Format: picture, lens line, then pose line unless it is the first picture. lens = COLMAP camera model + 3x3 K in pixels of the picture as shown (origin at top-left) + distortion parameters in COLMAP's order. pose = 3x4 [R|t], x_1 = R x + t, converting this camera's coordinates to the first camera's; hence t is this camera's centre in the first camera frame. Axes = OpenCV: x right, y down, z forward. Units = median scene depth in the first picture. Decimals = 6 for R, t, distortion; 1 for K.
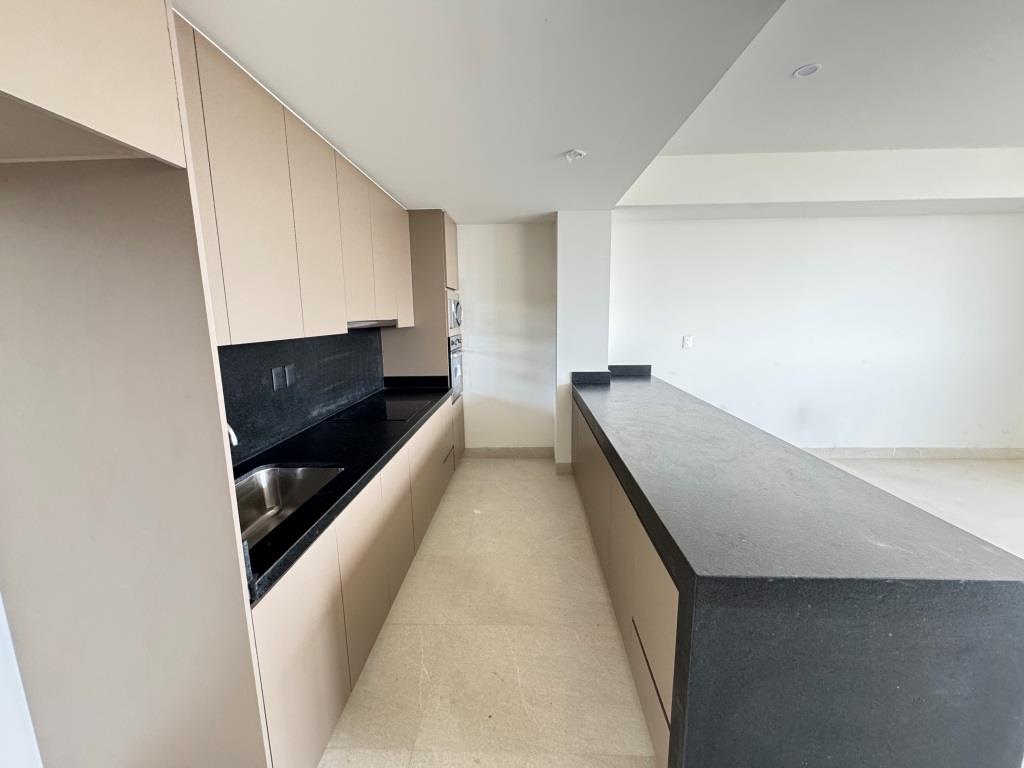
lens RADIAL K [[407.9, 0, 511.1], [0, 407.9, 382.6], [0, 0, 1]] dist [-0.003174, 0.000262]
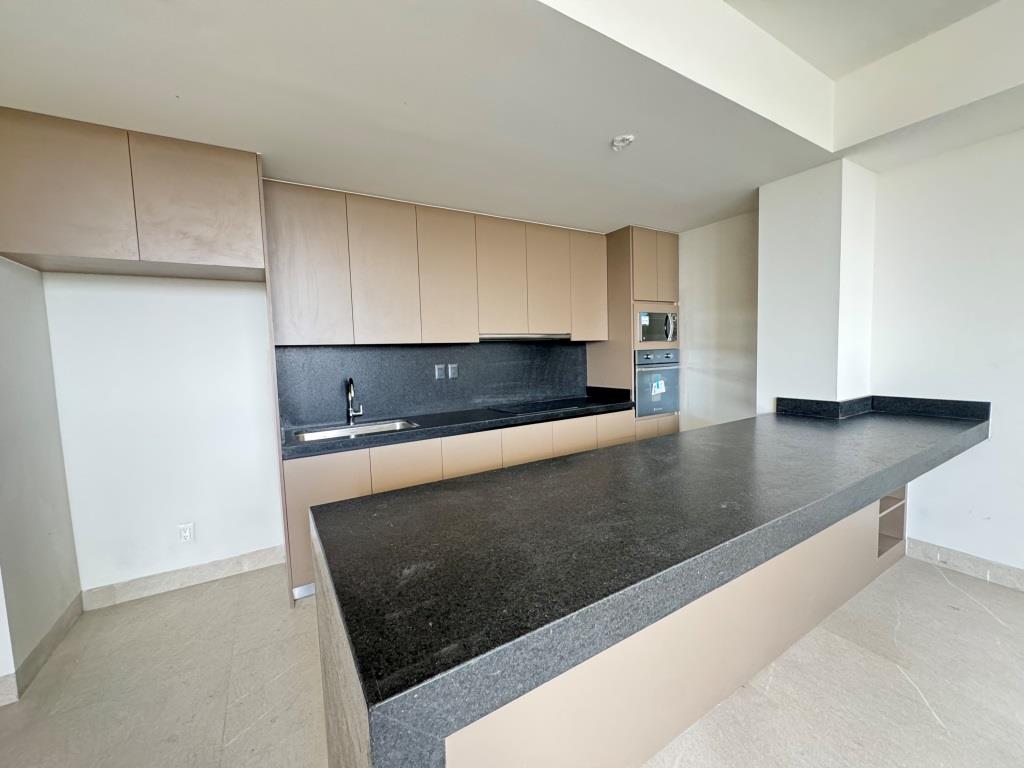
lens RADIAL K [[407.9, 0, 510.7], [0, 407.9, 383.0], [0, 0, 1]] dist [-0.003174, 0.000262]
pose [[0.551948, 0.059764, -0.831734, 0.653941], [-0.113558, 0.993523, -0.003969, 0.006552], [0.826110, 0.096641, 0.555160, 0.276585]]
